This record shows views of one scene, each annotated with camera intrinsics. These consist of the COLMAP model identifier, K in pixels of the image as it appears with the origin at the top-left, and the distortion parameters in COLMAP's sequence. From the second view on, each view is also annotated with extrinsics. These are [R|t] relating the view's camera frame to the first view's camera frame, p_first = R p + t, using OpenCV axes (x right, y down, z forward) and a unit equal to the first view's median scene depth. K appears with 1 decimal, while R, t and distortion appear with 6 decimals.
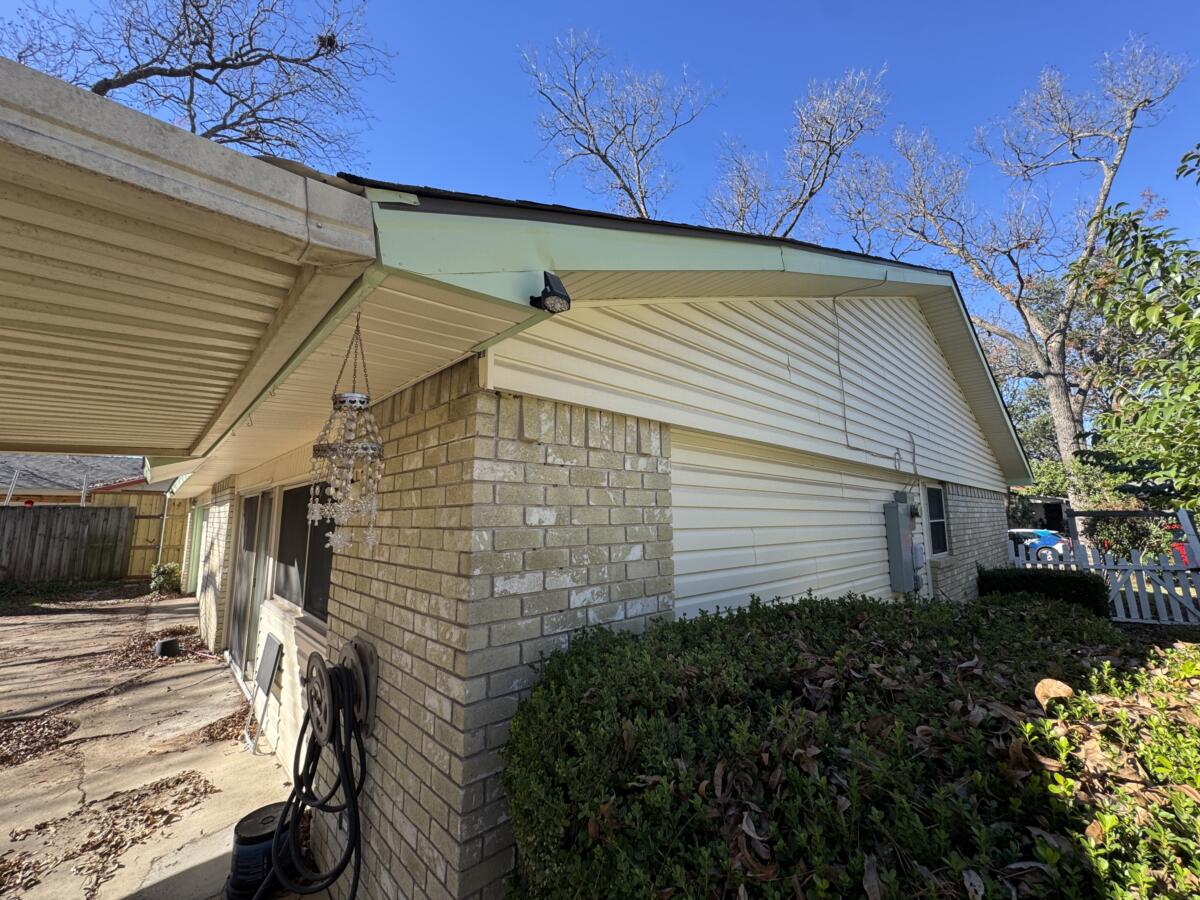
lens RADIAL K [[478.9, 0, 600.9], [0, 478.9, 451.4], [0, 0, 1]] dist [-0.002435, 0.000310]
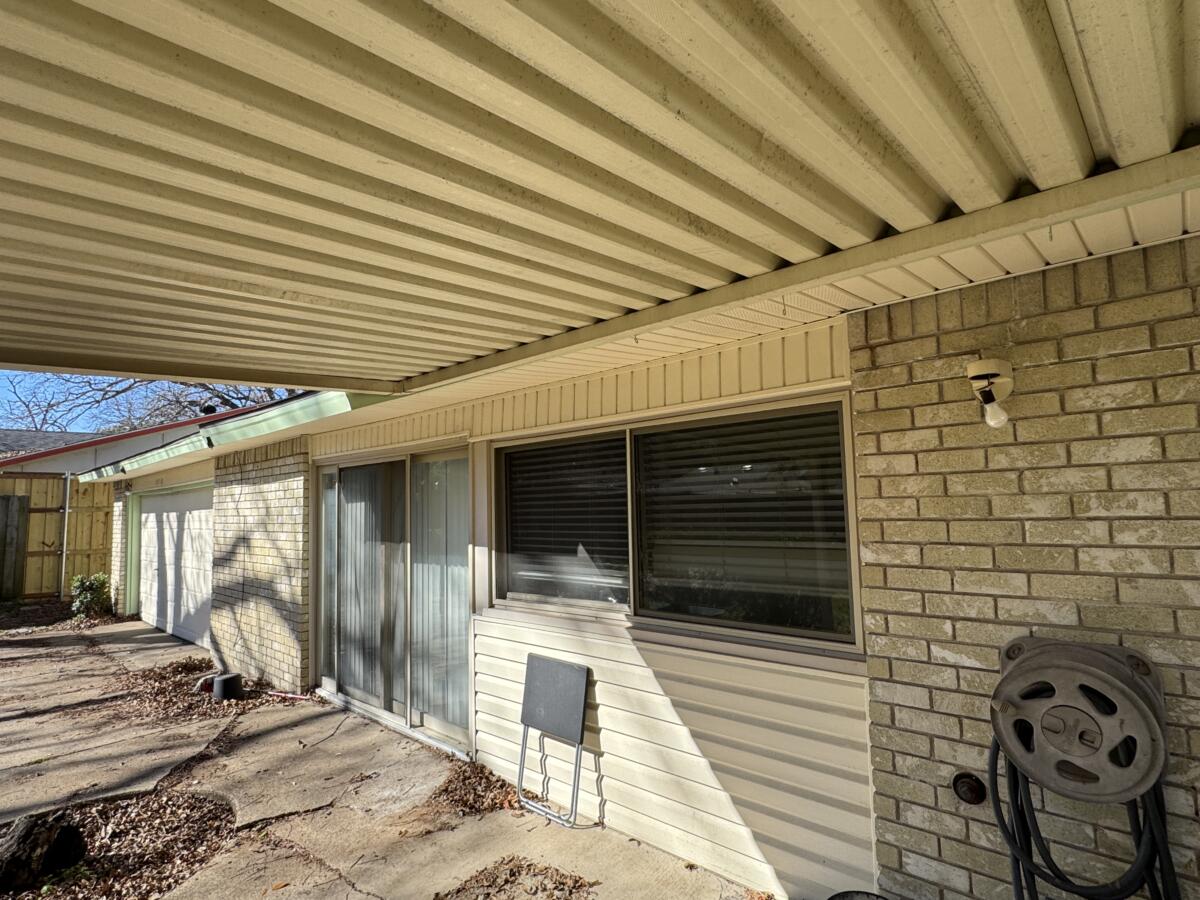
lens RADIAL K [[633.8, 0, 599.4], [0, 633.8, 453.2], [0, 0, 1]] dist [0.002037, 0.000495]
pose [[0.998068, -0.013879, 0.060556, -0.447104], [0.010748, 0.998604, 0.051724, 0.035088], [-0.061189, -0.050974, 0.996824, 0.078374]]
